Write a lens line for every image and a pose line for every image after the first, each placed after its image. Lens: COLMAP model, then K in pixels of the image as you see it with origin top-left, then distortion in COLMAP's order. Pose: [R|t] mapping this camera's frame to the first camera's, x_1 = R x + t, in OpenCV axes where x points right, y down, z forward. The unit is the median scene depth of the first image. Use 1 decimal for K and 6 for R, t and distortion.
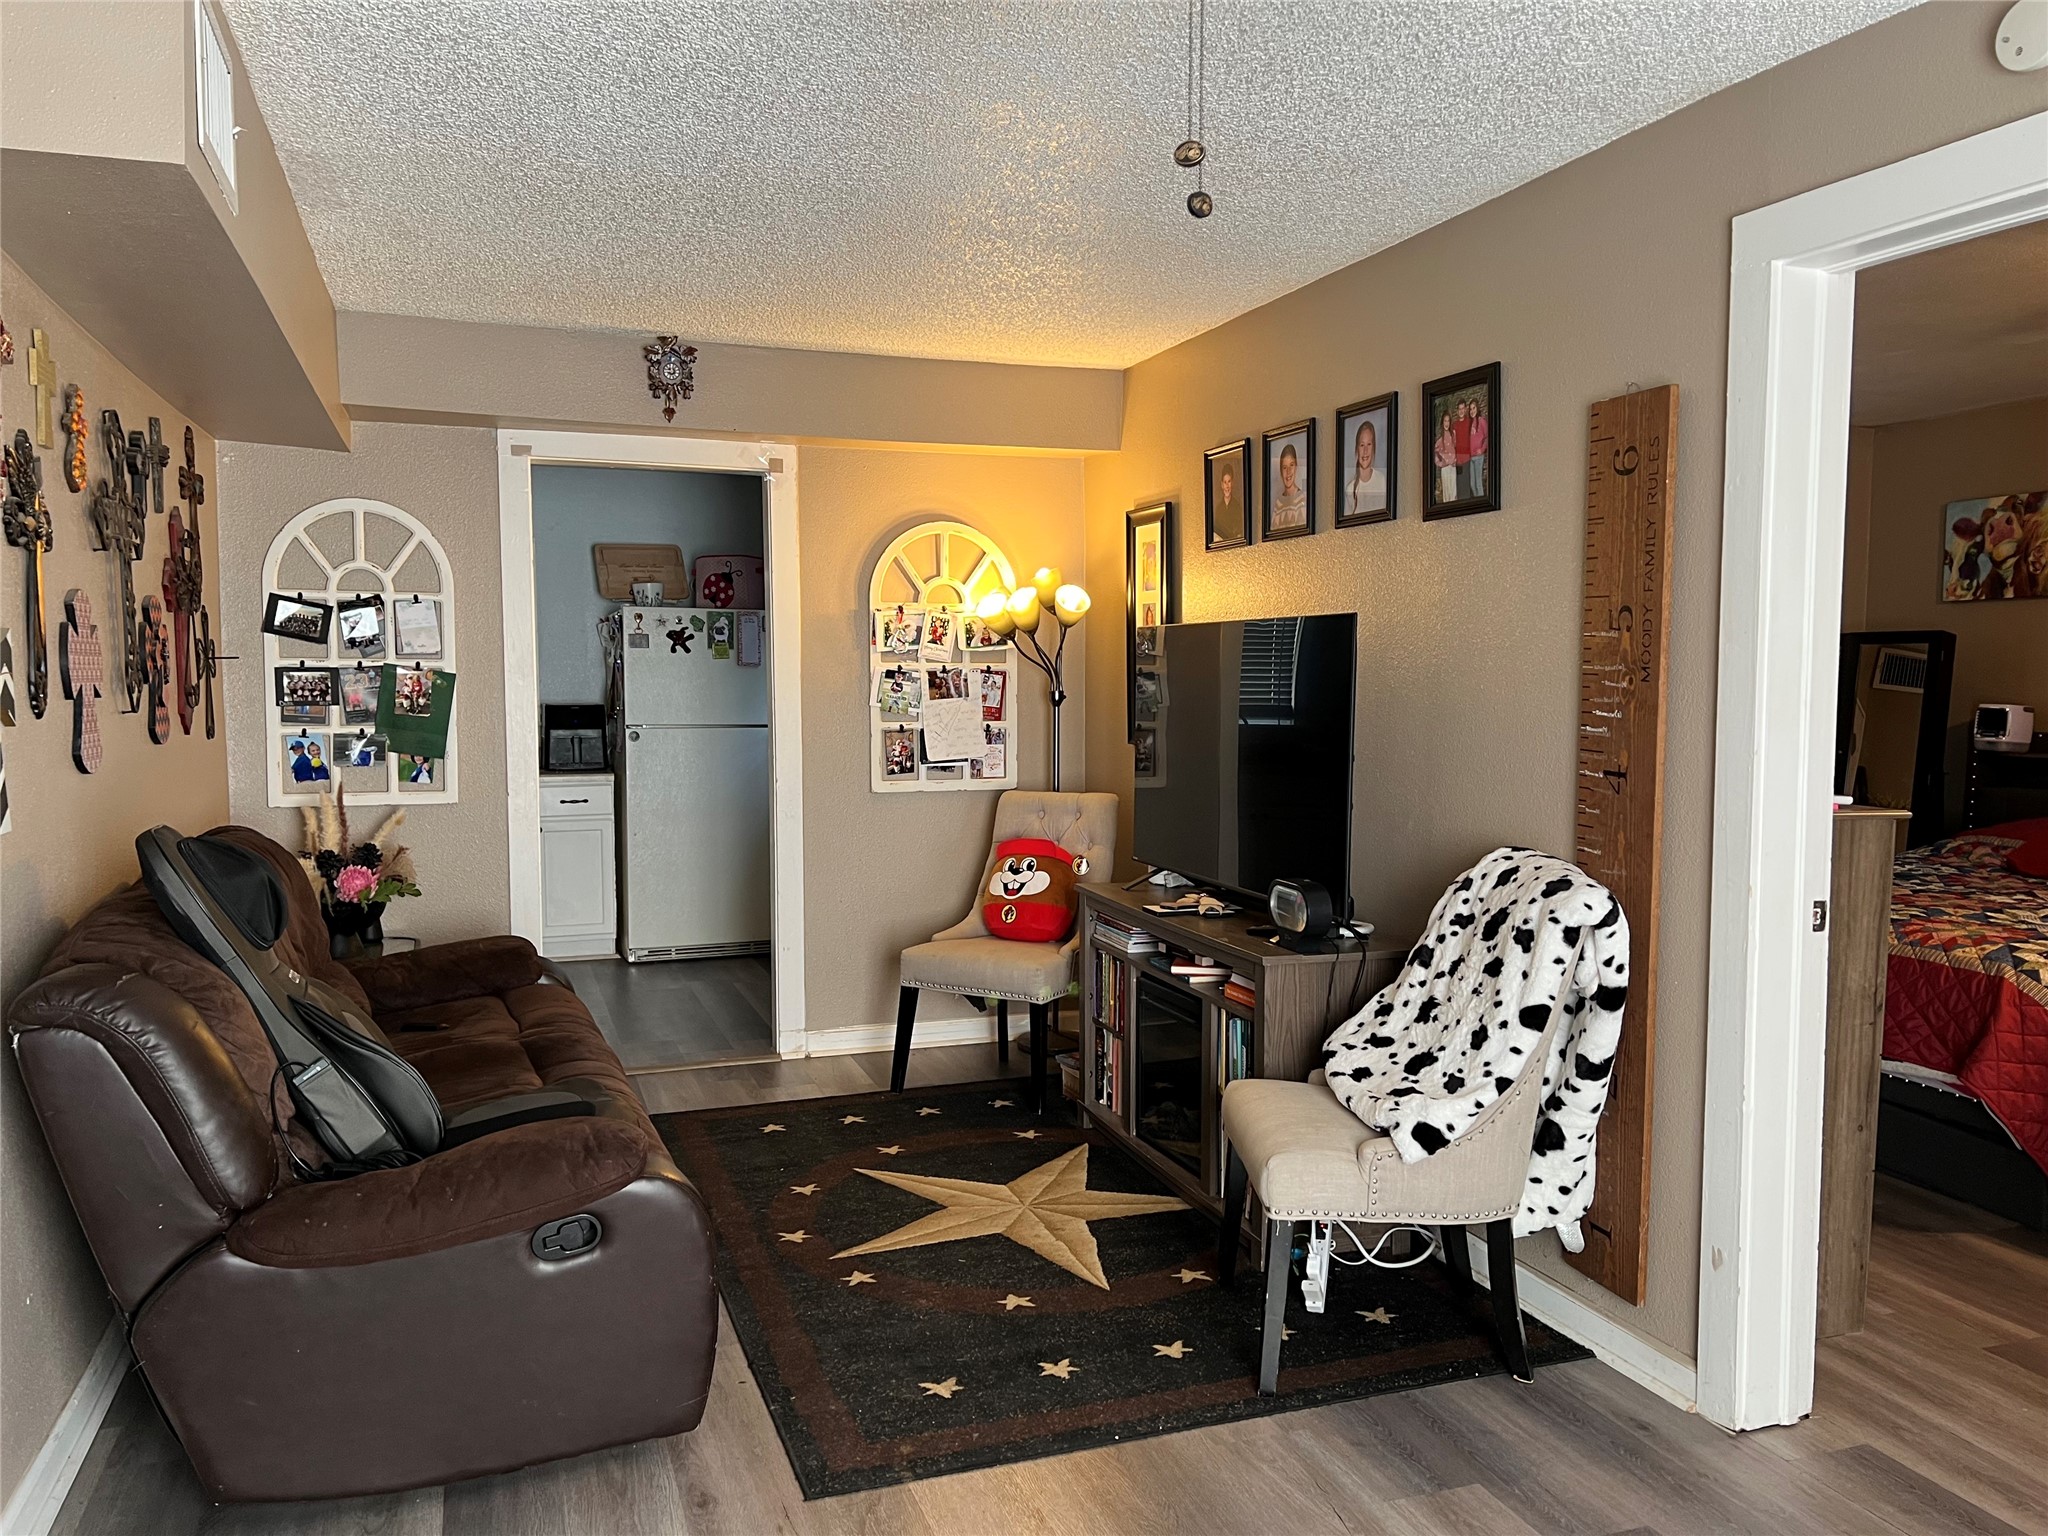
lens RADIAL K [[1547.0, 0, 1023.2], [0, 1547.0, 777.4], [0, 0, 1]] dist [0.054596, -0.072081]
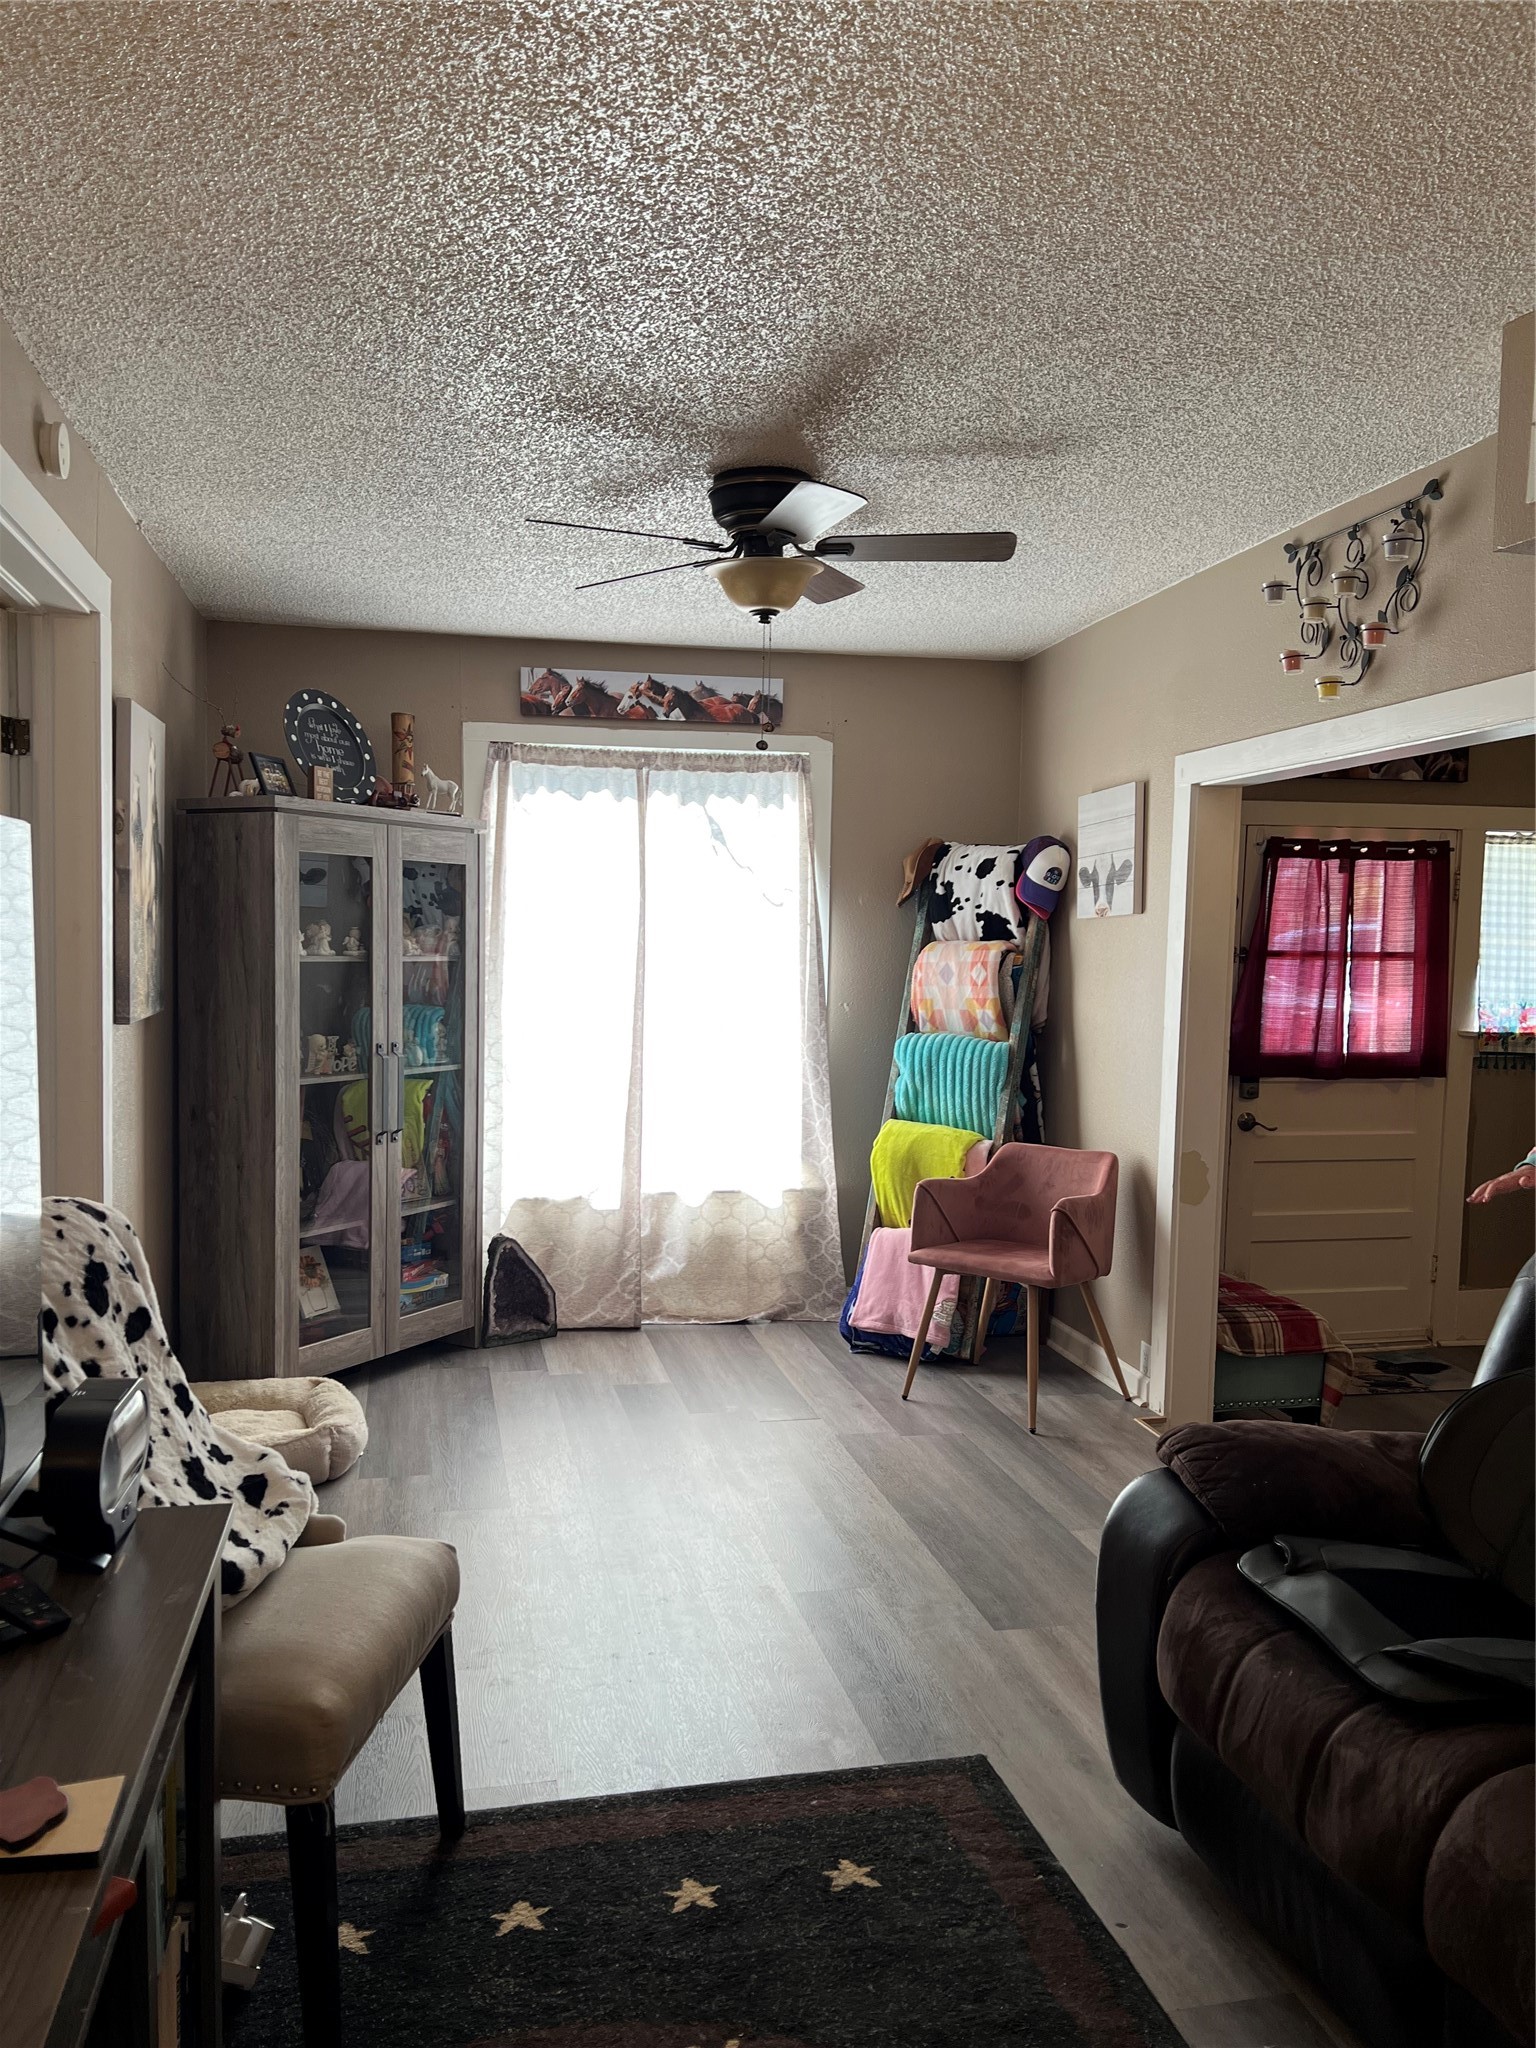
lens RADIAL K [[1547.0, 0, 763.1], [0, 1547.0, 1028.0], [0, 0, 1]] dist [0.054596, -0.072081]
pose [[-0.993604, -0.029376, 0.109031, -0.079380], [-0.015494, 0.991904, 0.126044, -0.122280], [-0.111851, 0.123548, -0.986015, 1.682467]]
